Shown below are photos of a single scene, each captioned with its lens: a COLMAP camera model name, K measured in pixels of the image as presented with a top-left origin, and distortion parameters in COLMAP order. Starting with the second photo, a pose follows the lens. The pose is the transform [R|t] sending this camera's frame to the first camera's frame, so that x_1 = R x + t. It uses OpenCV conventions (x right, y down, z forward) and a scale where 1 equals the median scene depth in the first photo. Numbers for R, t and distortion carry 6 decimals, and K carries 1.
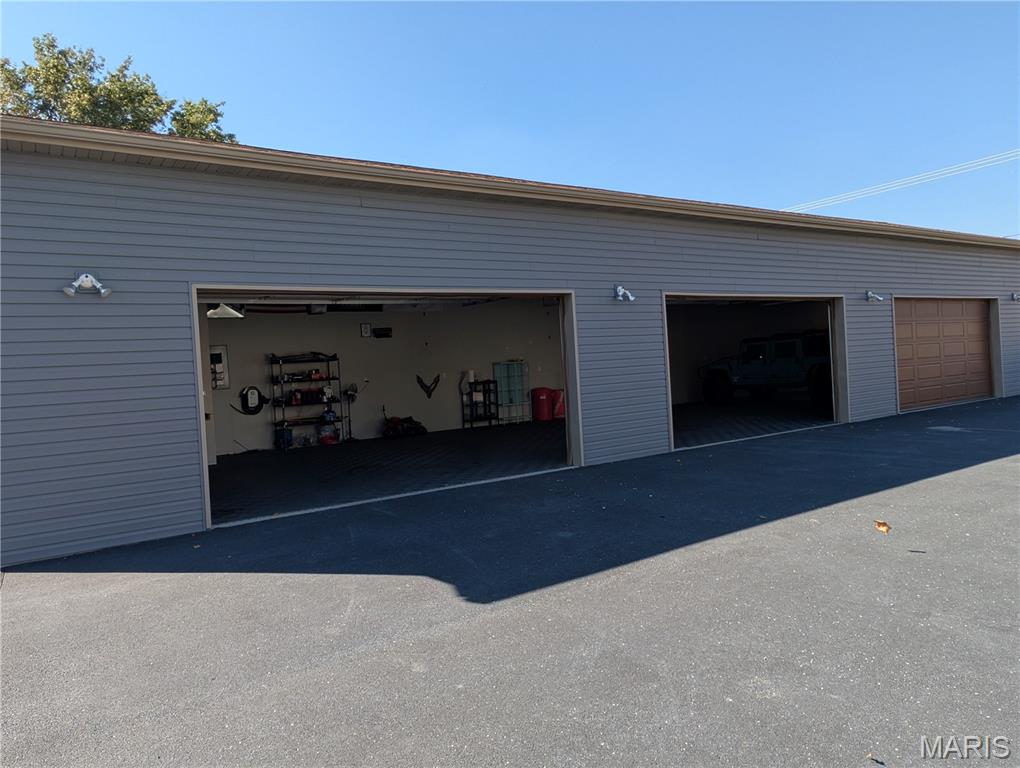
lens RADIAL K [[386.3, 0, 510.0], [0, 386.3, 384.0], [0, 0, 1]] dist [0.002068, 0.000335]
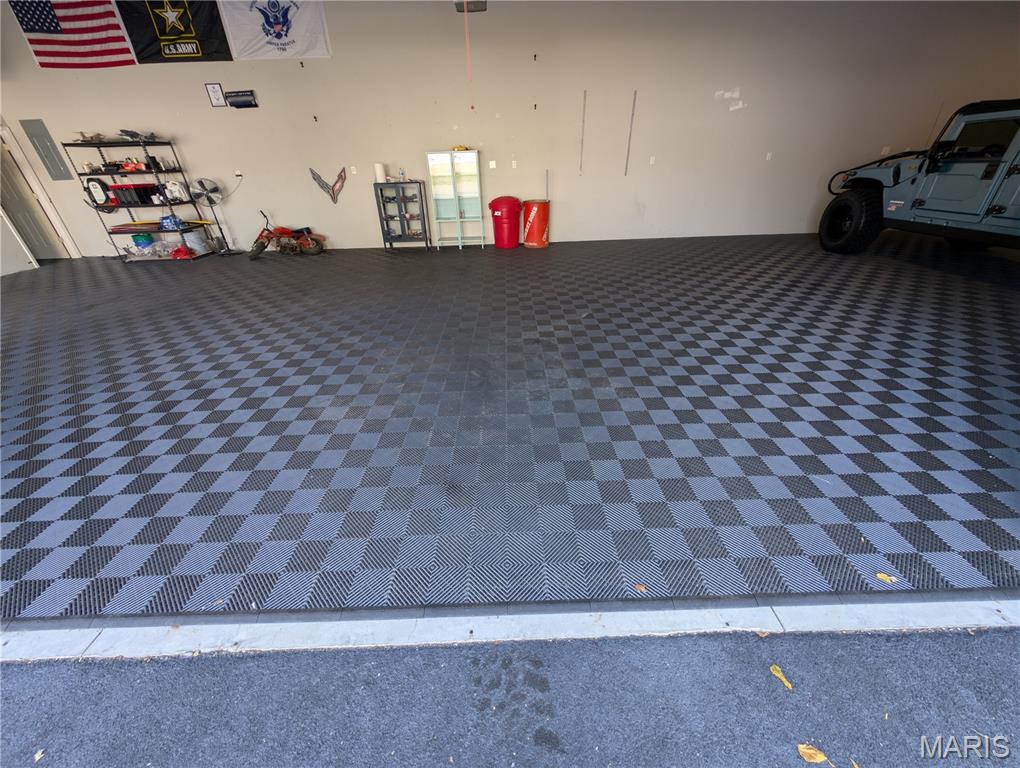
lens RADIAL K [[386.3, 0, 510.0], [0, 386.3, 384.0], [0, 0, 1]] dist [0.002068, 0.000335]
pose [[0.911412, 0.238443, -0.335370, 0.451375], [-0.041829, 0.864466, 0.500947, -0.051757], [0.409364, -0.442541, 0.797859, 0.367694]]
